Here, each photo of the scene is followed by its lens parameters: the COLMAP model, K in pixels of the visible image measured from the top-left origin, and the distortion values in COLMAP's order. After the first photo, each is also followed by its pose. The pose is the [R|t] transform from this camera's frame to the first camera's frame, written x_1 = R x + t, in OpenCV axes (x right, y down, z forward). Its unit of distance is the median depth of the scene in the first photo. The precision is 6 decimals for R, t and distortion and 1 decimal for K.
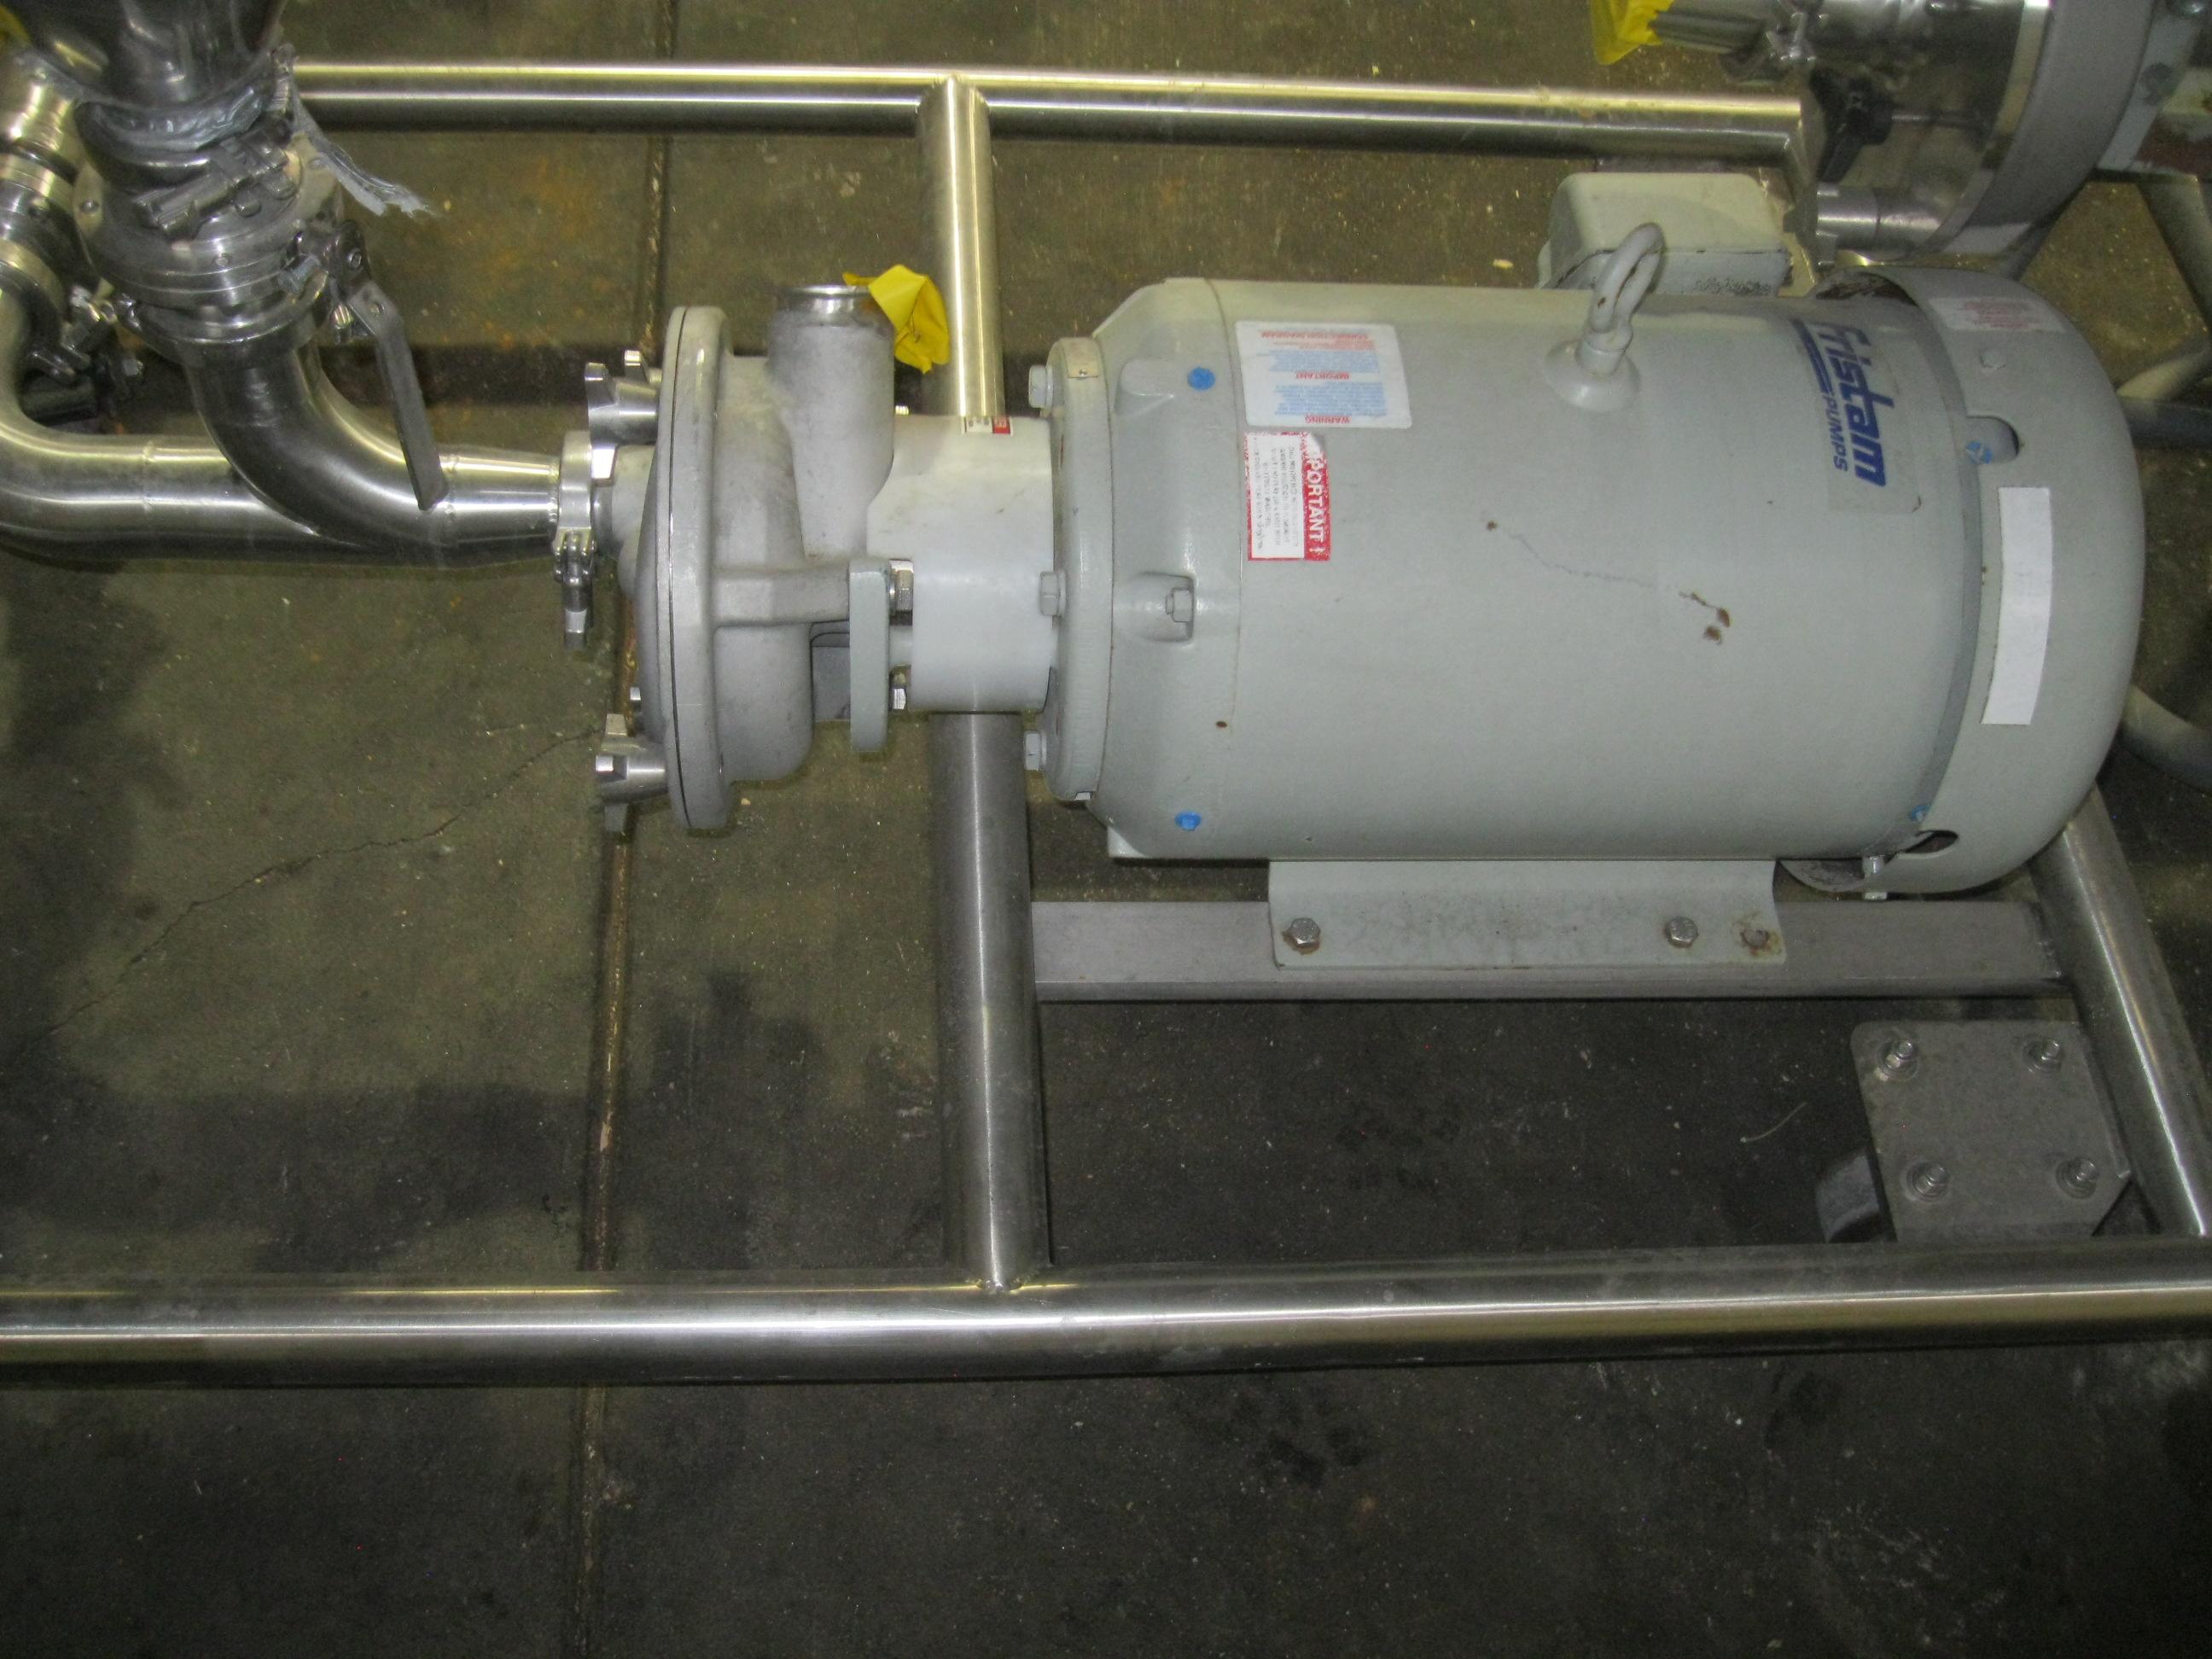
lens RADIAL K [[2233.2, 0, 1106.0], [0, 2233.2, 829.5], [0, 0, 1]] dist [-0.110875, 0.046601]
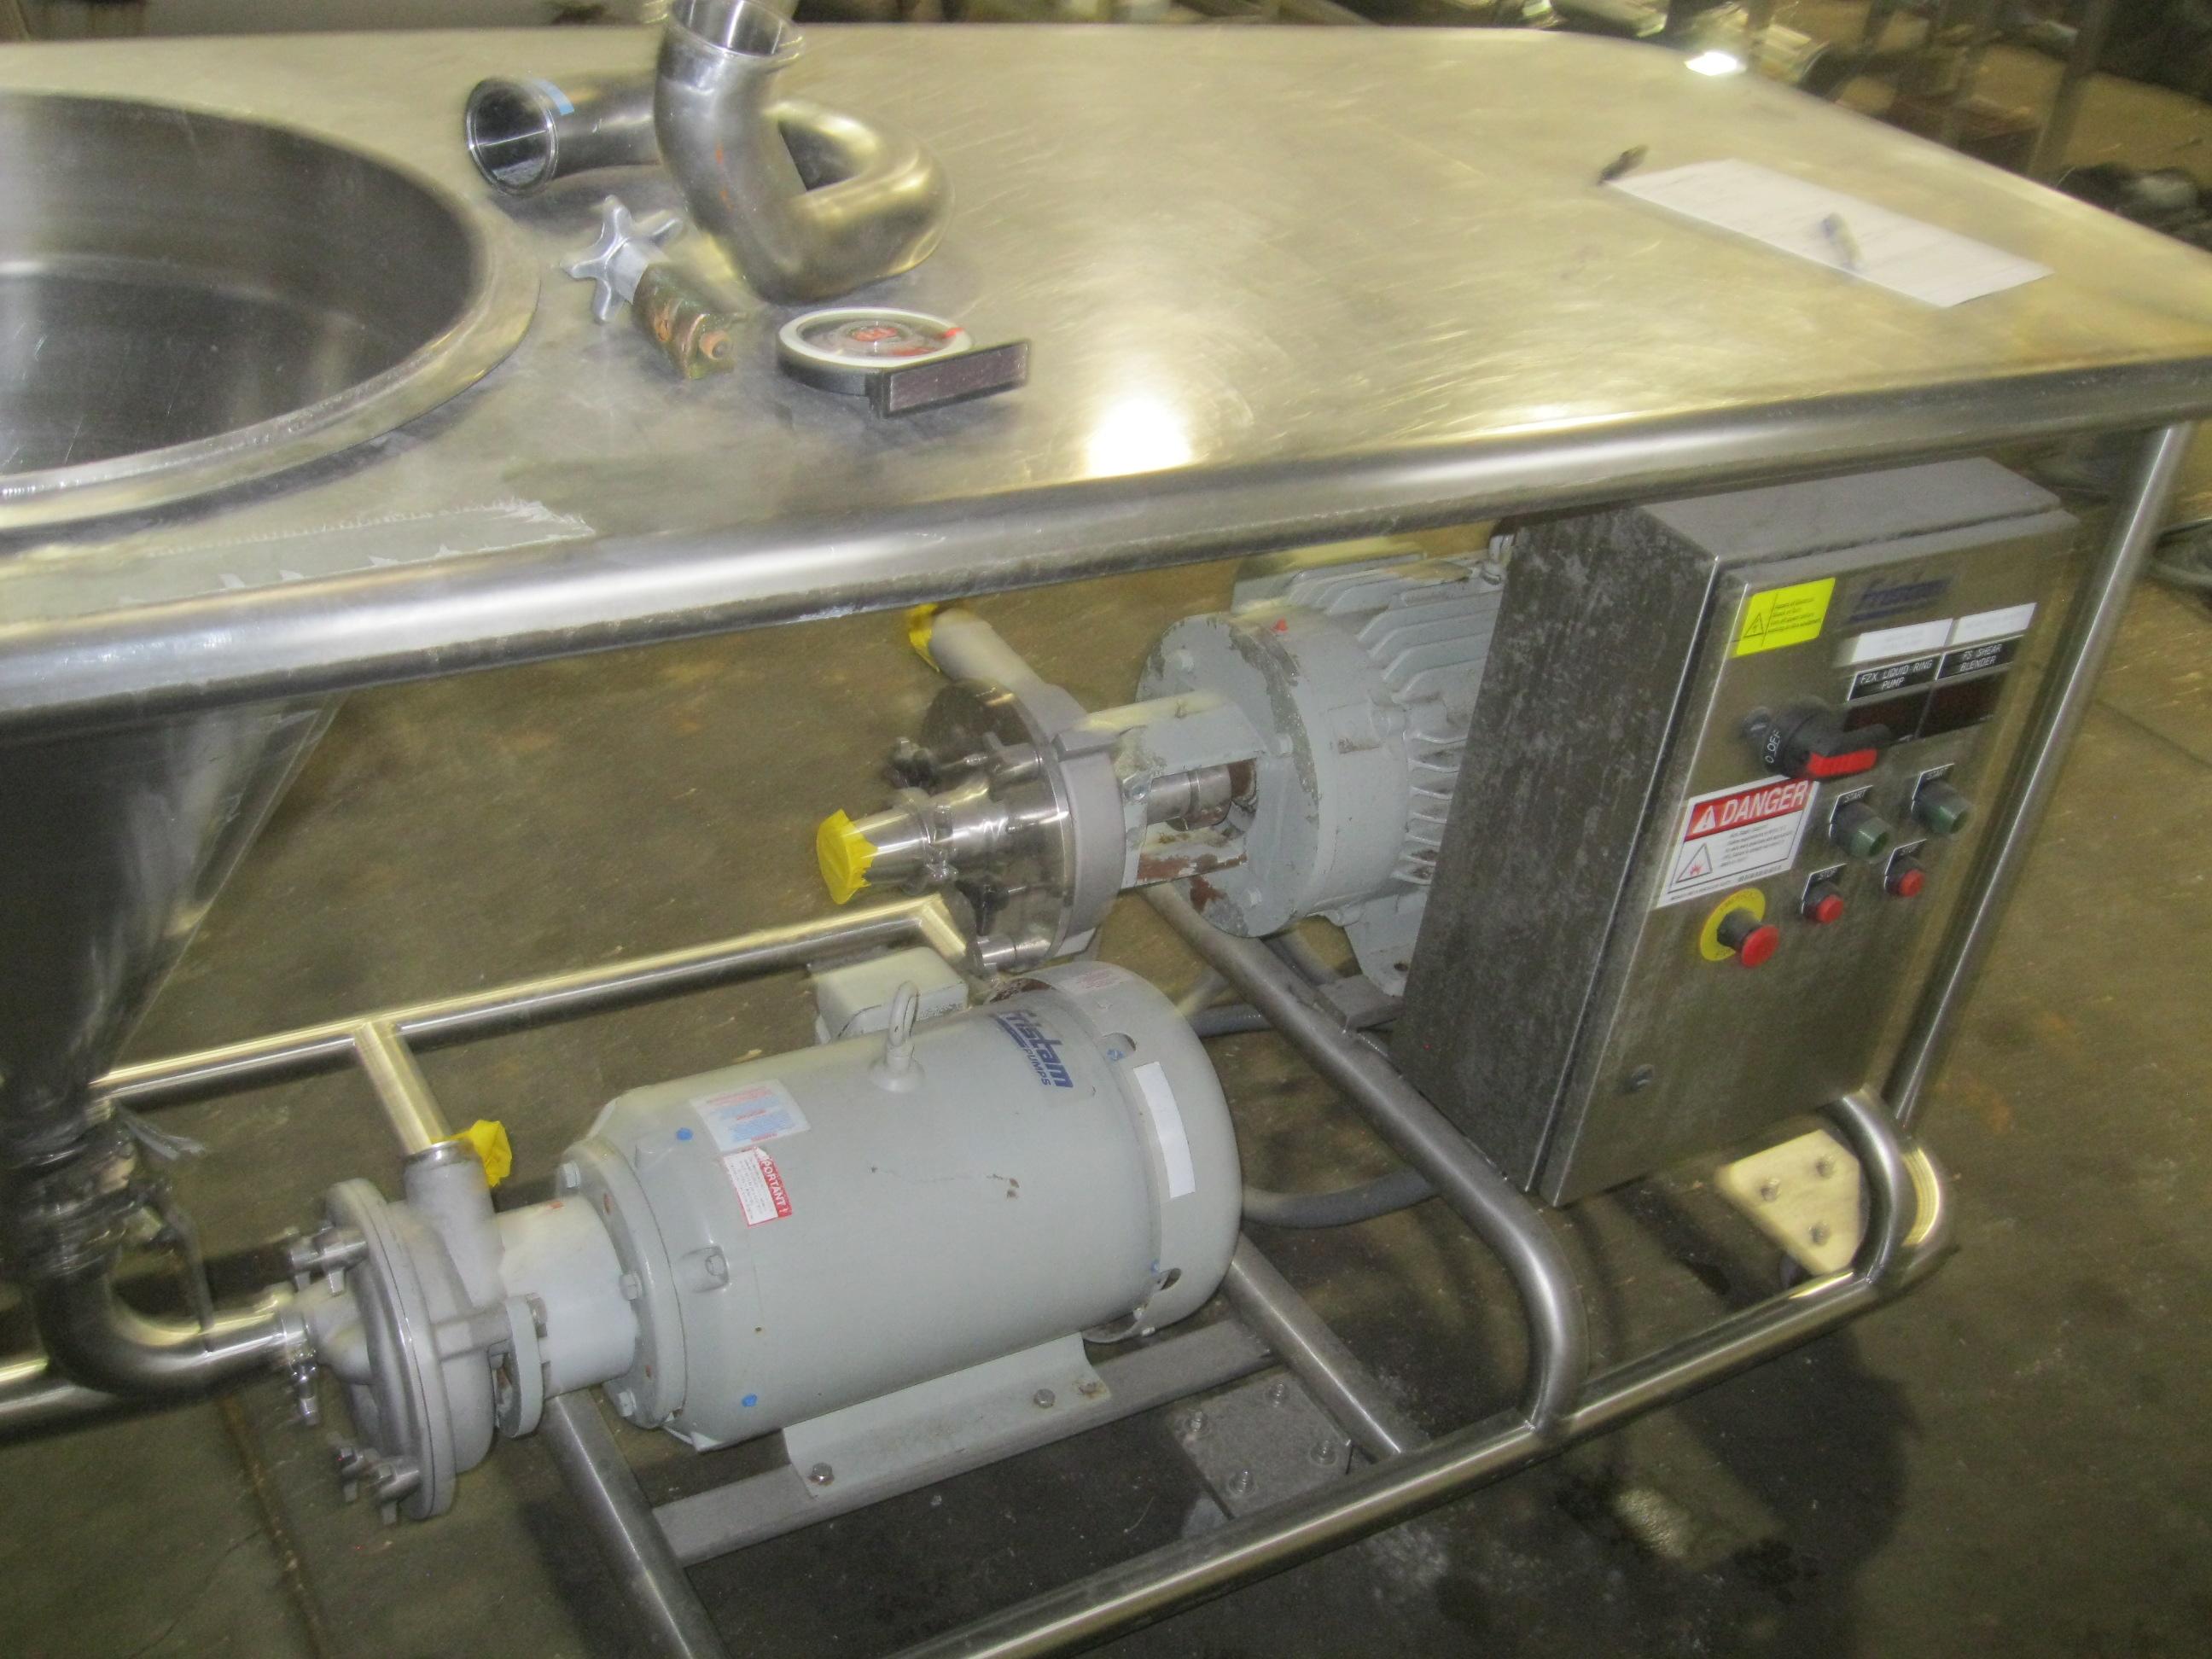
lens RADIAL K [[2260.6, 0, 1106.0], [0, 2260.6, 829.5], [0, 0, 1]] dist [0.006547, 0.003462]
pose [[0.881356, -0.210335, 0.423050, -0.328675], [0.349766, 0.892445, -0.284968, 0.176538], [-0.317610, 0.399127, 0.860129, -0.614897]]
